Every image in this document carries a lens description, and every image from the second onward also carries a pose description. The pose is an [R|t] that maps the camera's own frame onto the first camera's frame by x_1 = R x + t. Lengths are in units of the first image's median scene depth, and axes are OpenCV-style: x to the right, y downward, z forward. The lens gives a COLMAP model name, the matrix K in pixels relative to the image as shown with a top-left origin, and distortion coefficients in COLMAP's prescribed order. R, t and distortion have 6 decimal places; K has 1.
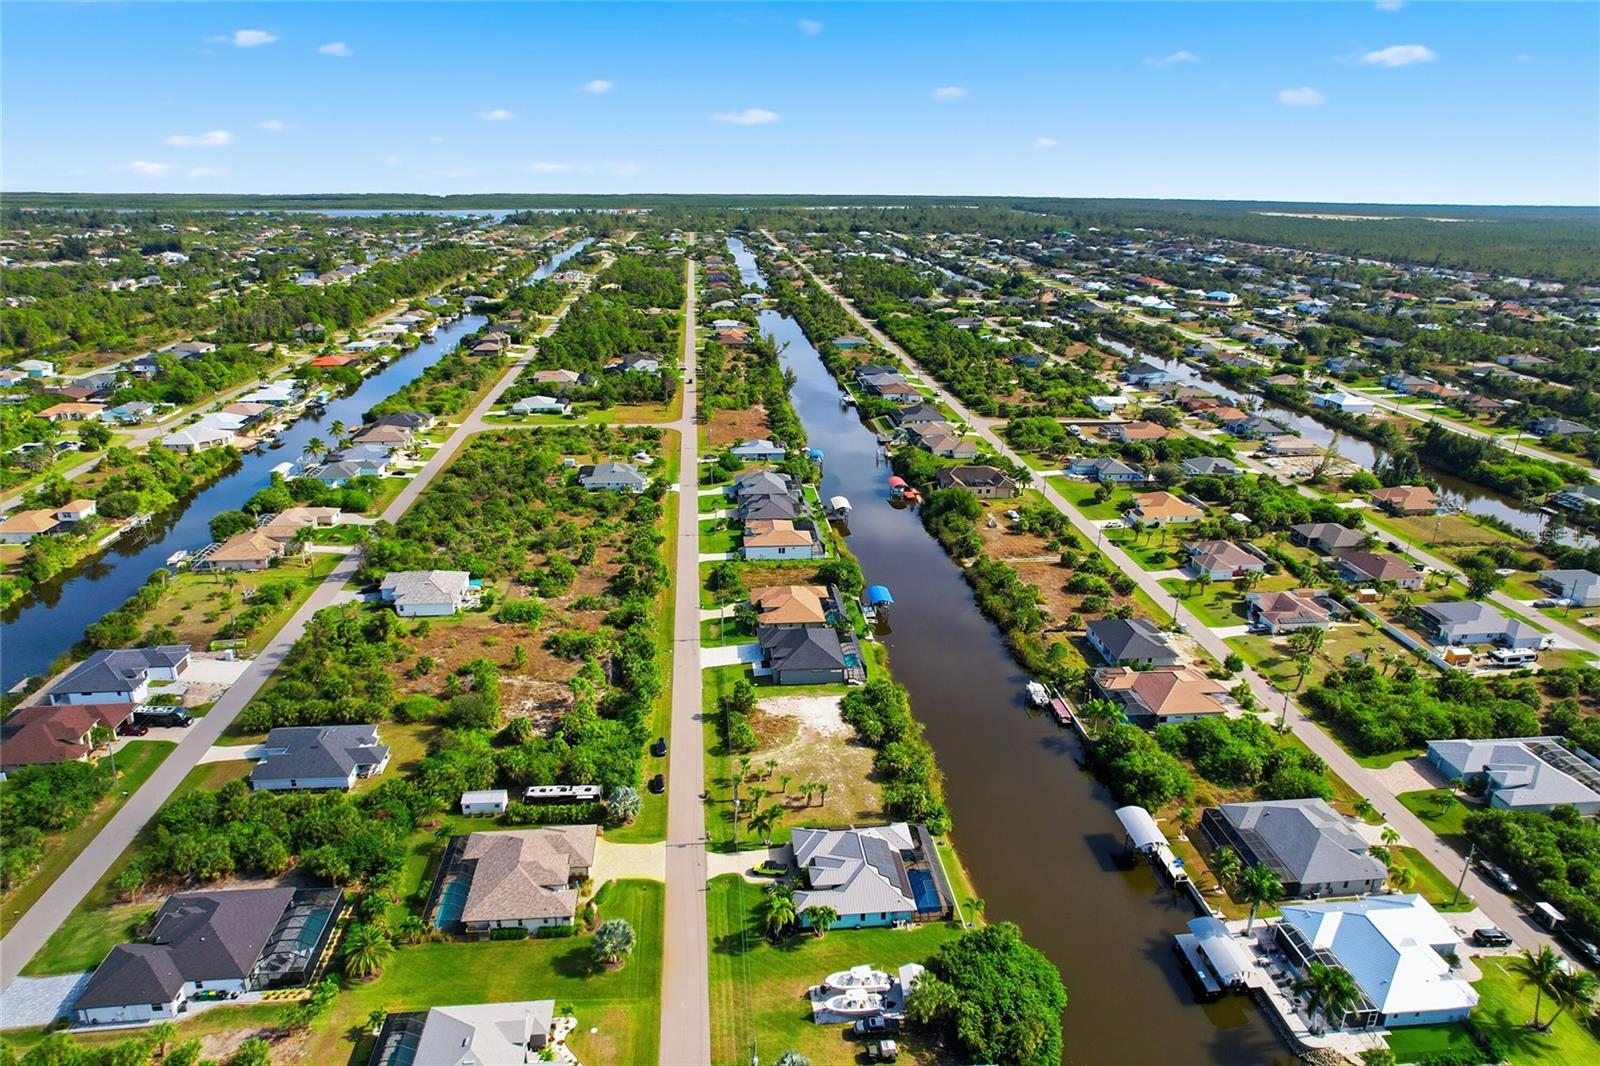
lens RADIAL K [[1017.8, 0, 806.1], [0, 1017.8, 530.9], [0, 0, 1]] dist [-0.067271, 0.059965]
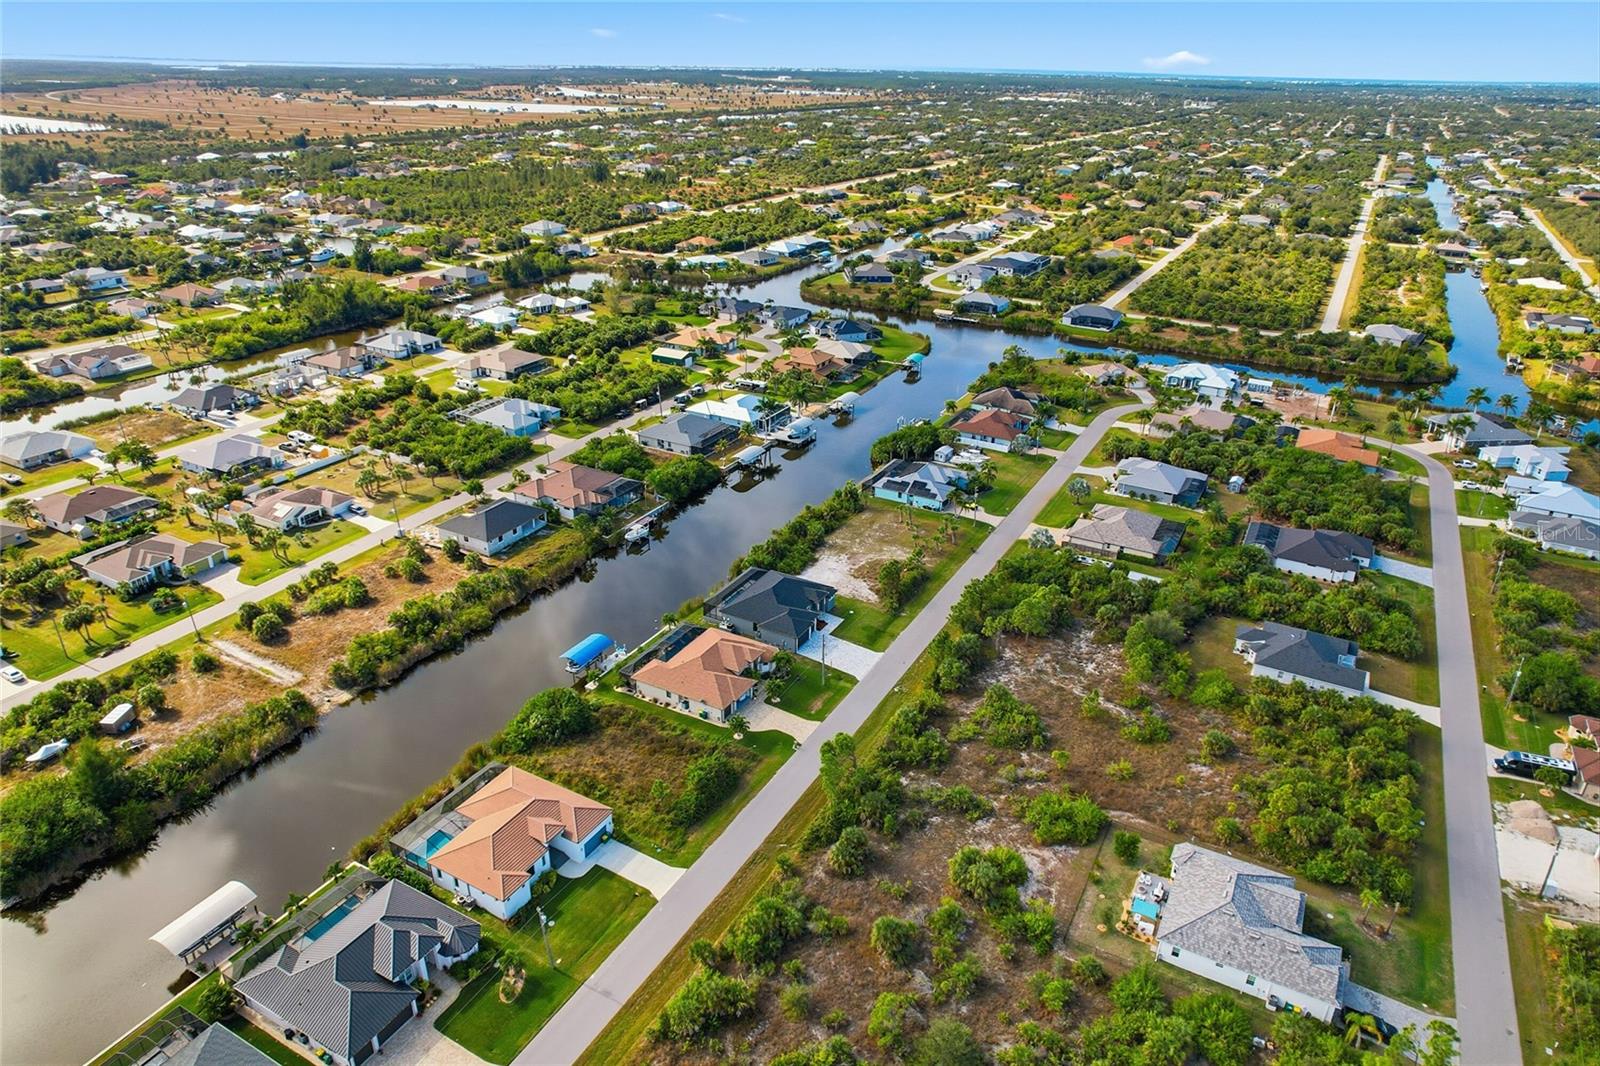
lens RADIAL K [[1017.8, 0, 806.1], [0, 1017.8, 530.9], [0, 0, 1]] dist [-0.067271, 0.059965]
pose [[-0.821967, -0.270562, 0.501165, -0.399554], [0.162267, 0.732231, 0.661443, -0.456077], [-0.545930, 0.625007, -0.557967, 1.289657]]
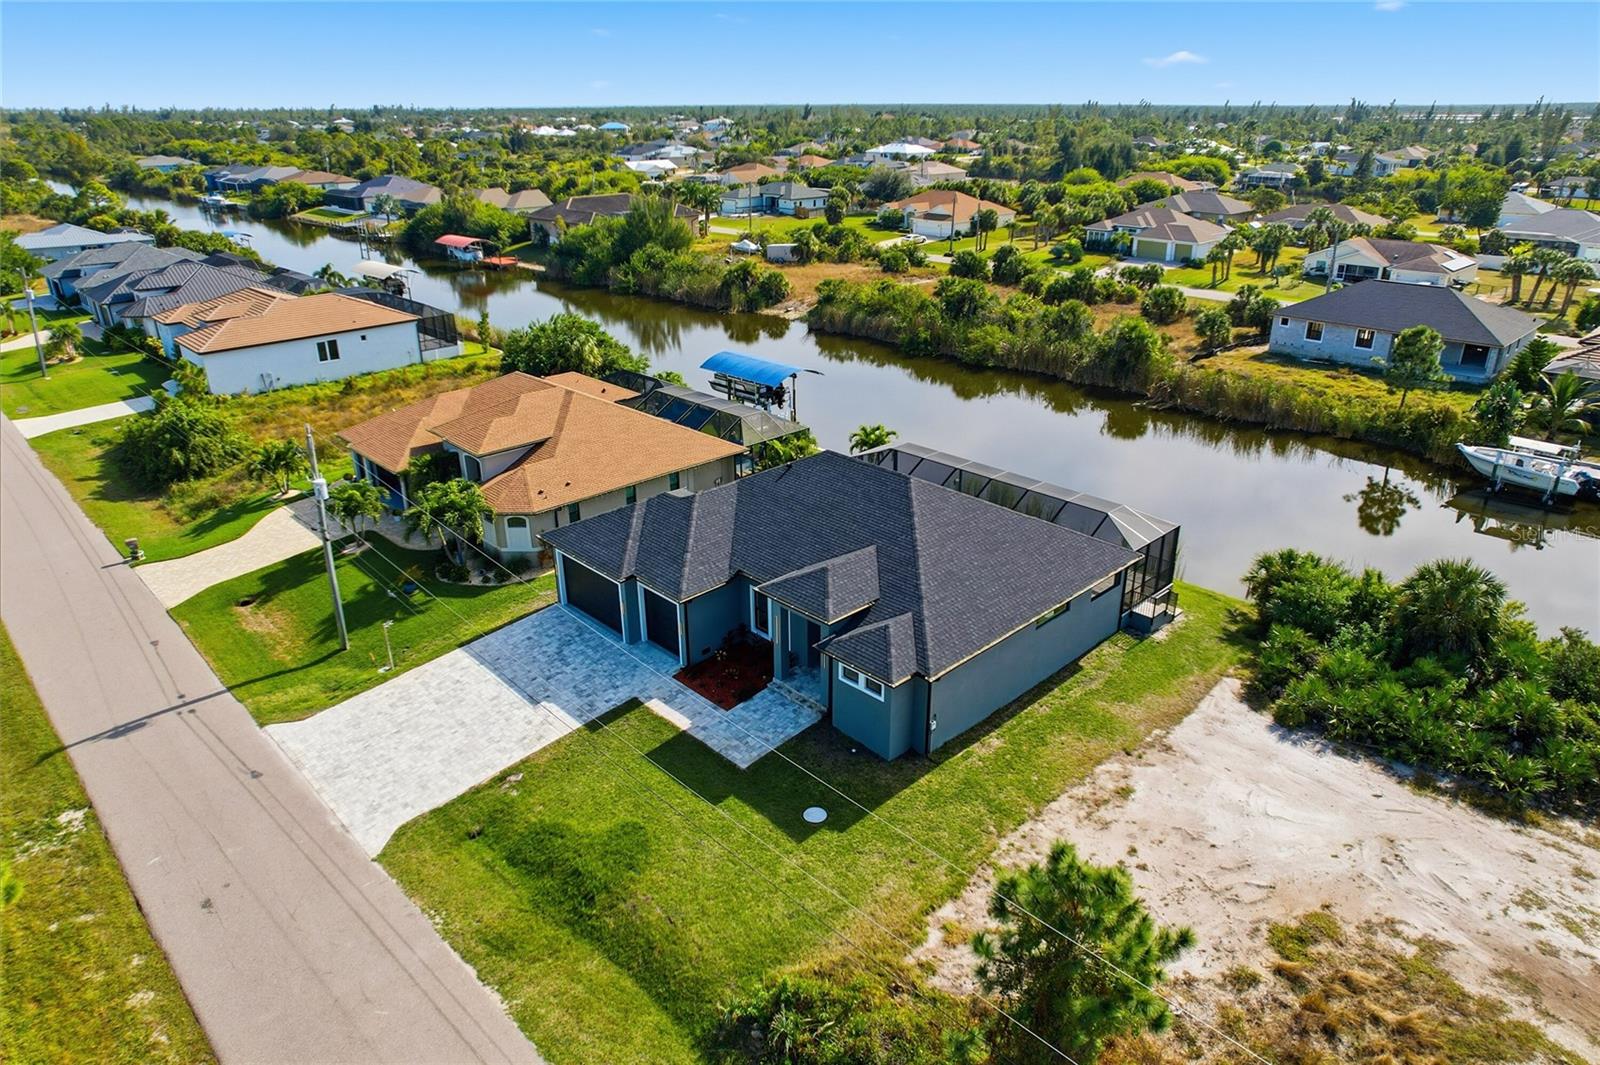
lens RADIAL K [[1017.8, 0, 806.1], [0, 1017.8, 530.4], [0, 0, 1]] dist [-0.067271, 0.059965]
pose [[0.786661, -0.261201, 0.559410, -0.109857], [0.225588, 0.965050, 0.133375, 0.074520], [-0.574696, 0.021276, 0.818091, 0.748286]]
